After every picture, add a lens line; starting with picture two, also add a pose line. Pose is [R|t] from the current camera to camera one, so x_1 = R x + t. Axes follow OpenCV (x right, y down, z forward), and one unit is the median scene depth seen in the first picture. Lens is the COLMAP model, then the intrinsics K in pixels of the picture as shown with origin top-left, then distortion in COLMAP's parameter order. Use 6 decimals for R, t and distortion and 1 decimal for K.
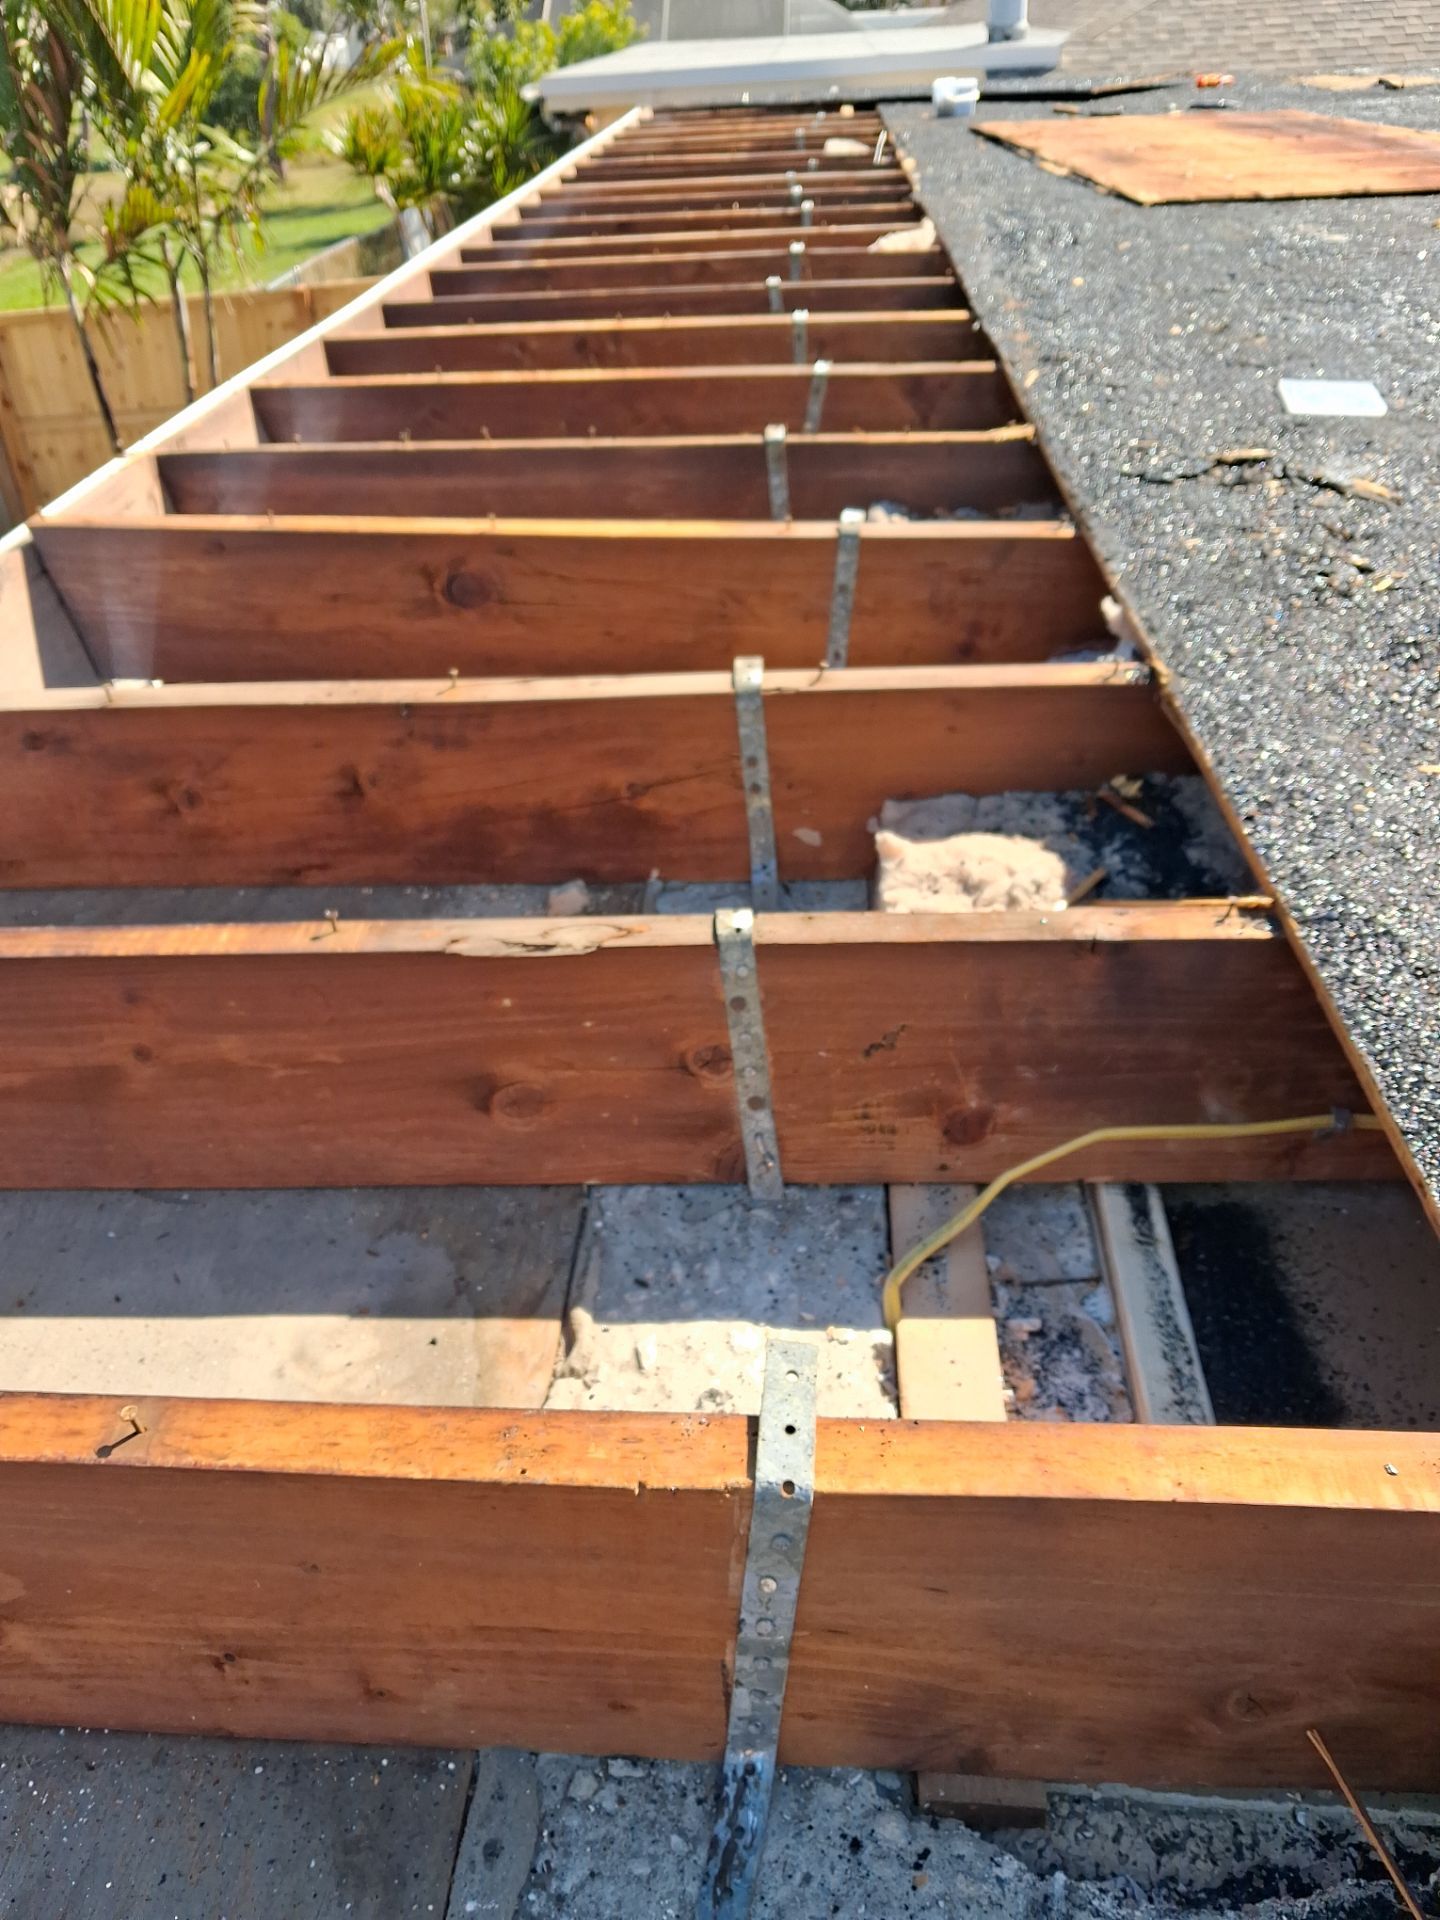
lens RADIAL K [[1531.2, 0, 728.1], [0, 1531.2, 901.1], [0, 0, 1]] dist [0.118634, -0.183246]
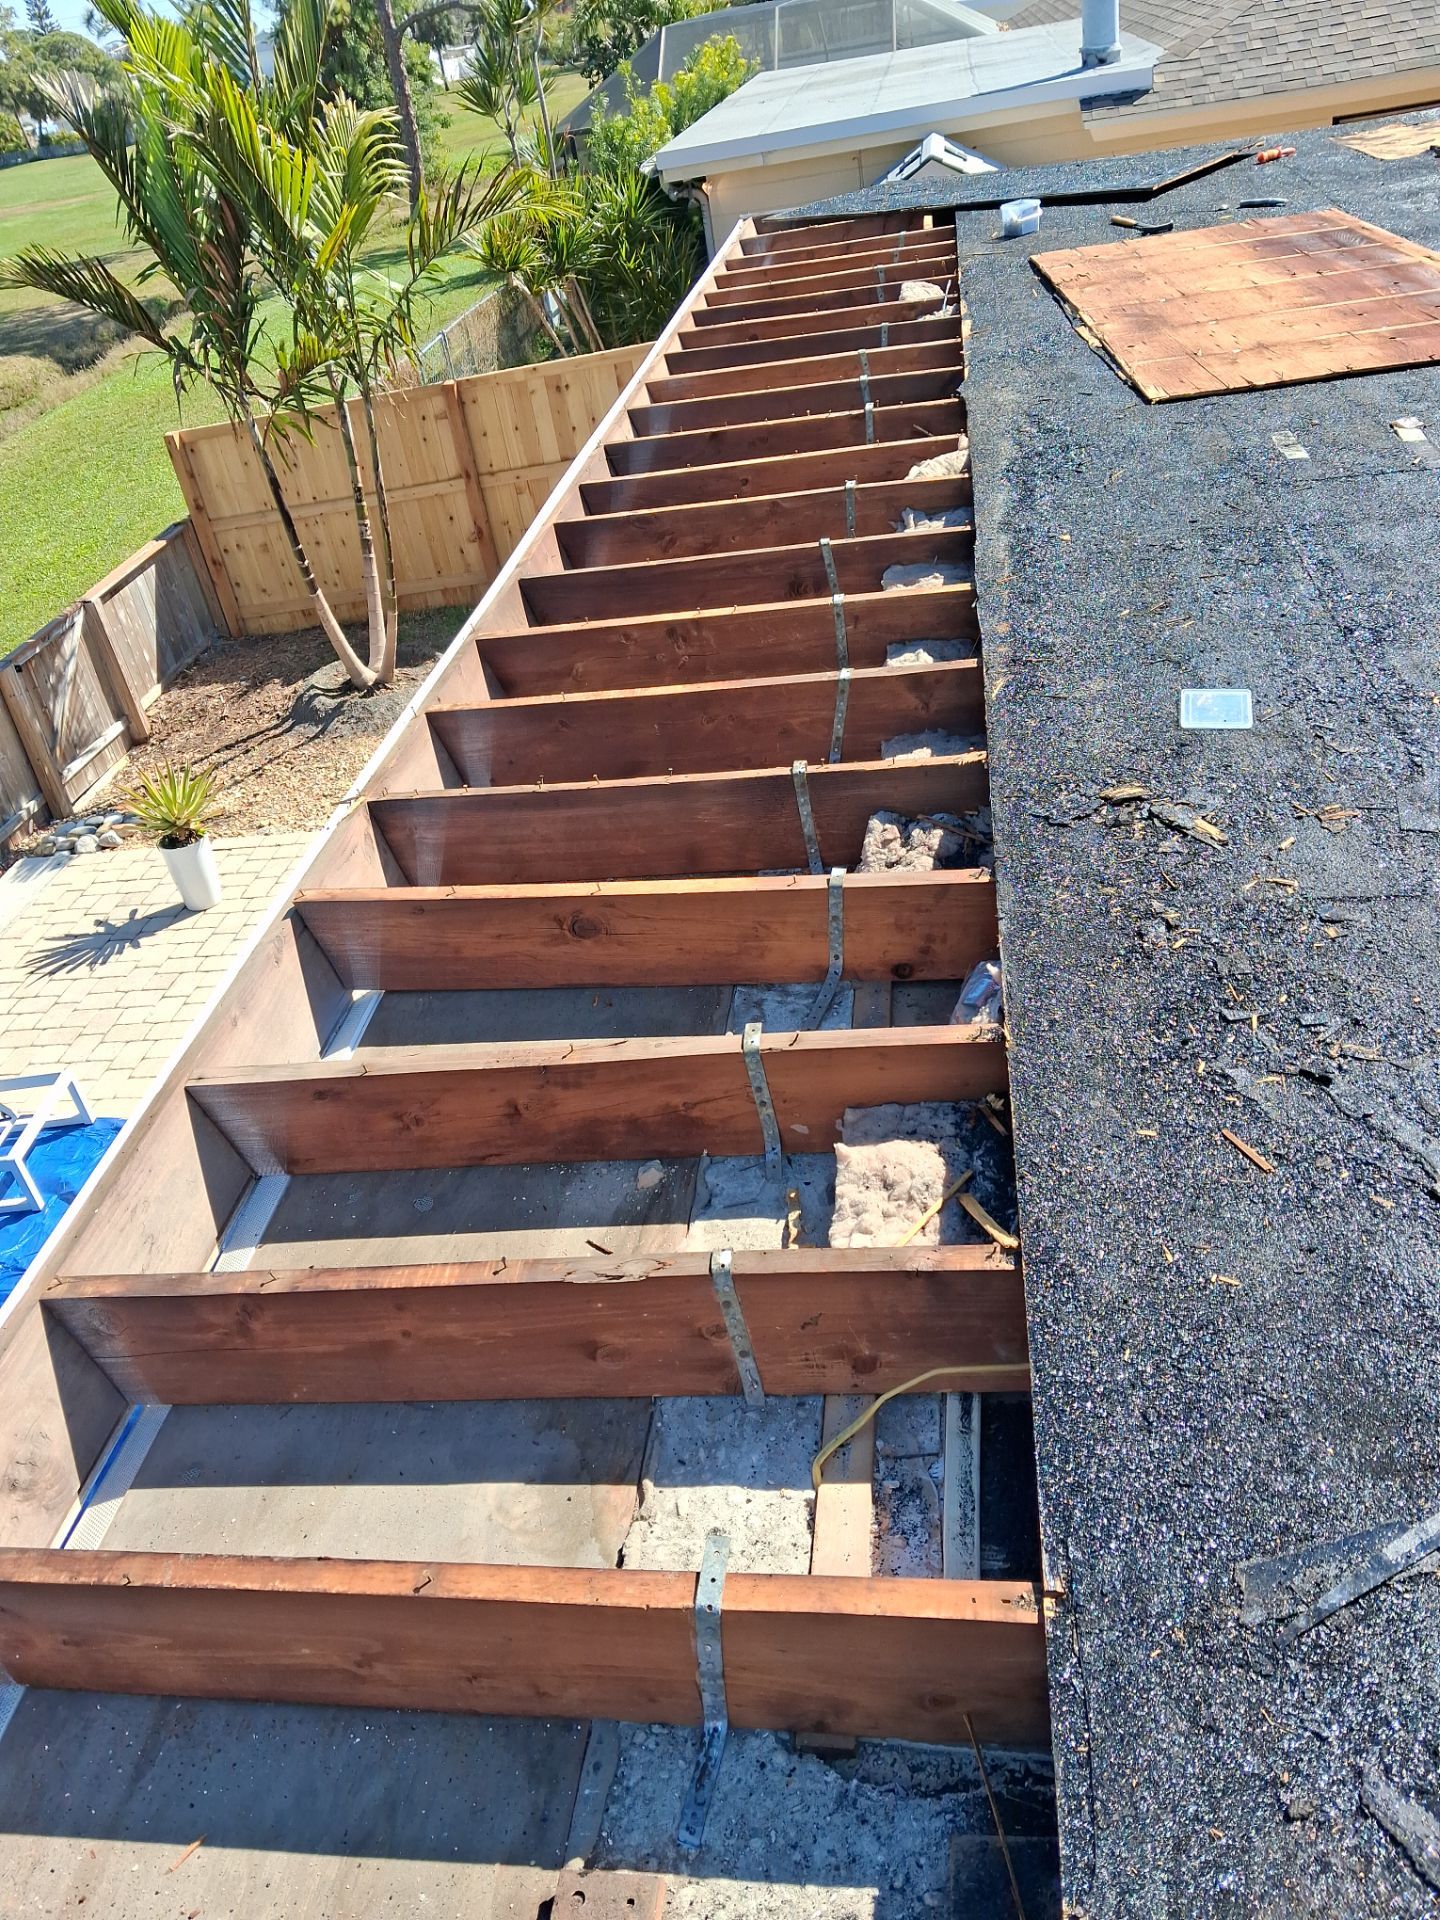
lens RADIAL K [[1531.2, 0, 728.1], [0, 1531.2, 901.1], [0, 0, 1]] dist [0.118634, -0.183246]
pose [[0.992190, -0.054044, -0.112423, 0.231360], [0.056895, 0.998131, 0.022303, -0.433266], [0.111007, -0.028525, 0.993410, -0.756432]]
